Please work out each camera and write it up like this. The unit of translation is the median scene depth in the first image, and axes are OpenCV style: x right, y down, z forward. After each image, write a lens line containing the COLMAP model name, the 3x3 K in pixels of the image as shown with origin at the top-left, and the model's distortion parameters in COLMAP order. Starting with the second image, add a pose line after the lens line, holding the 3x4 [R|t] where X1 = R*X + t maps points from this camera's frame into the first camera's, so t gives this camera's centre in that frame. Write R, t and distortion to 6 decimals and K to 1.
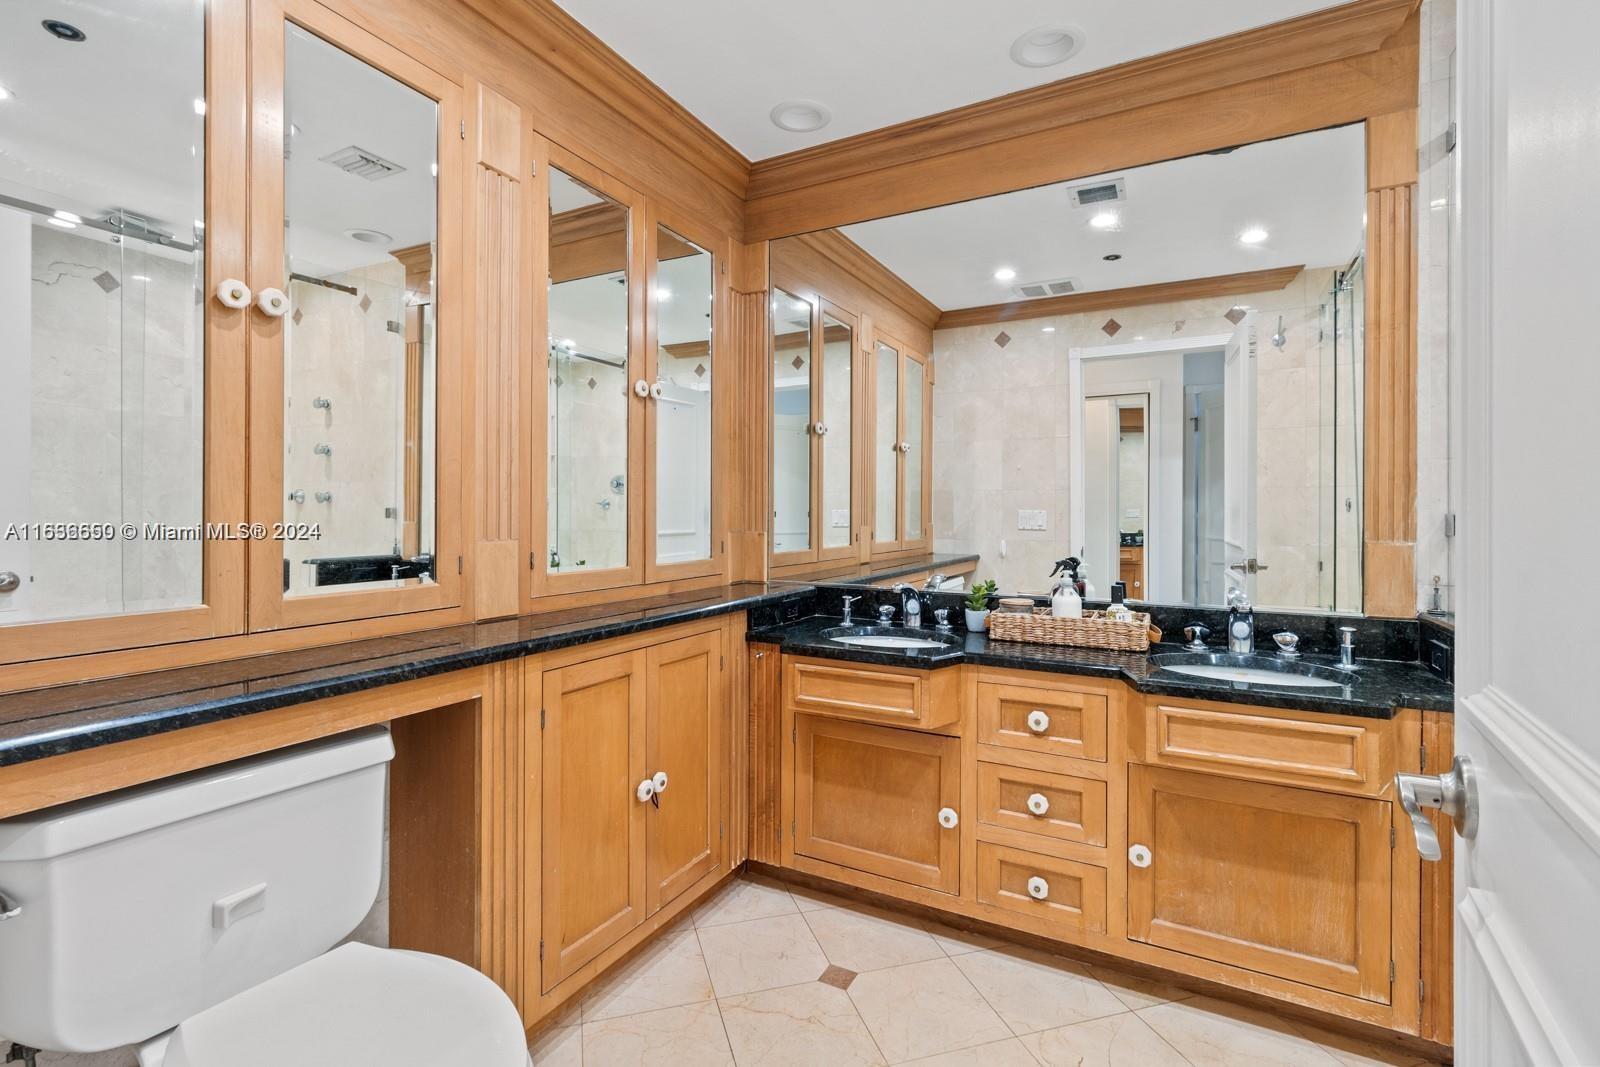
lens RADIAL K [[740.8, 0, 799.9], [0, 740.8, 518.0], [0, 0, 1]] dist [0.005230, -0.000411]
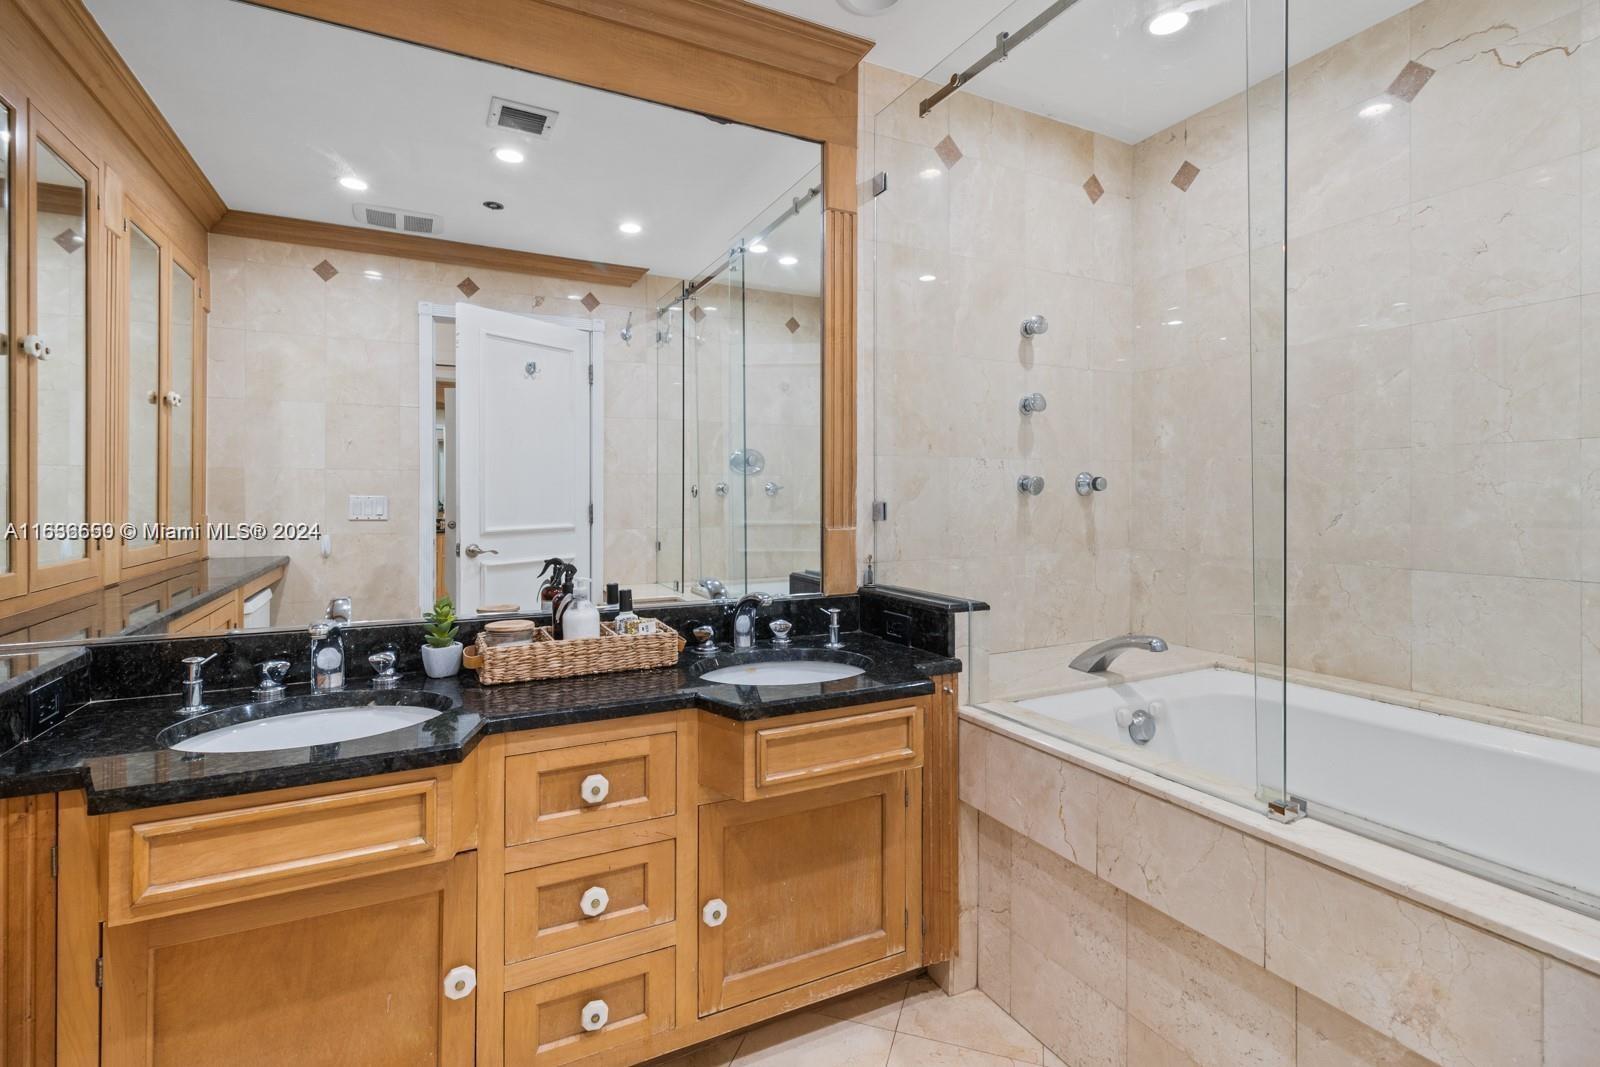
lens RADIAL K [[740.8, 0, 790.1], [0, 740.8, 498.9], [0, 0, 1]] dist [0.005230, -0.000411]
pose [[0.583390, -0.005156, 0.812176, -0.149760], [0.006764, 0.999976, 0.001490, -0.011949], [-0.812164, 0.004624, 0.583411, 0.384197]]
